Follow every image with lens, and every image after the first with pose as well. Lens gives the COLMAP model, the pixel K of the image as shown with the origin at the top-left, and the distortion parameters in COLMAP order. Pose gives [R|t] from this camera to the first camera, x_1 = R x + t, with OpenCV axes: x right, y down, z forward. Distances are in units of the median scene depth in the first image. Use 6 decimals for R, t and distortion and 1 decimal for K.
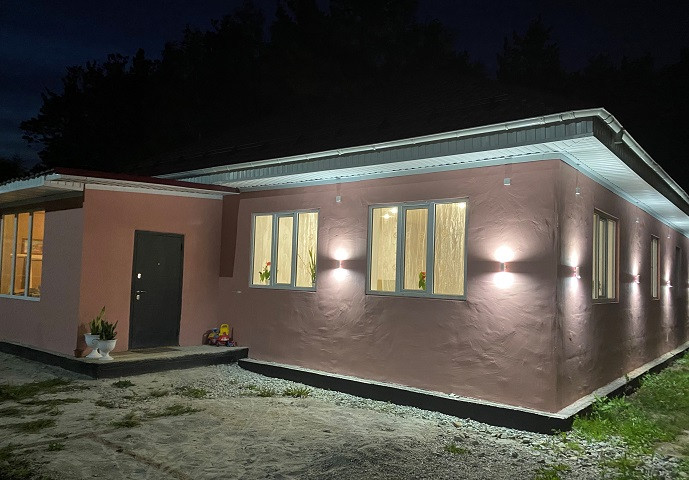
lens RADIAL K [[541.1, 0, 344.5], [0, 541.1, 240.0], [0, 0, 1]] dist [0.000344, 0.000091]
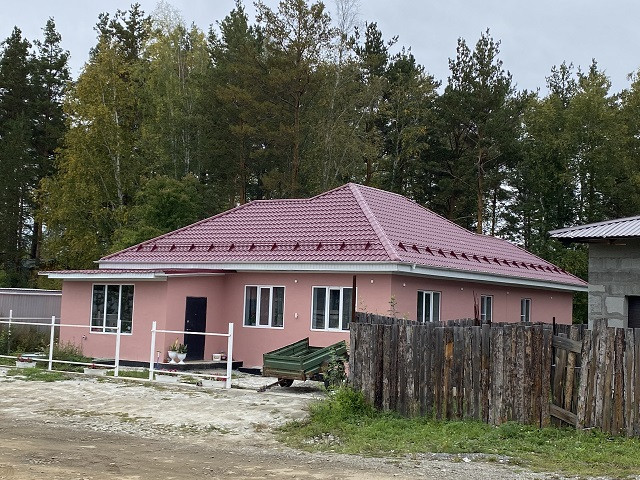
lens RADIAL K [[893.6, 0, 320.0], [0, 893.6, 240.0], [0, 0, 1]] dist [0.016967, 0.037029]
pose [[0.997513, 0.002632, 0.070438, -0.131725], [-0.002123, 0.999971, -0.007298, -0.177962], [-0.070455, 0.007131, 0.997489, -1.958806]]
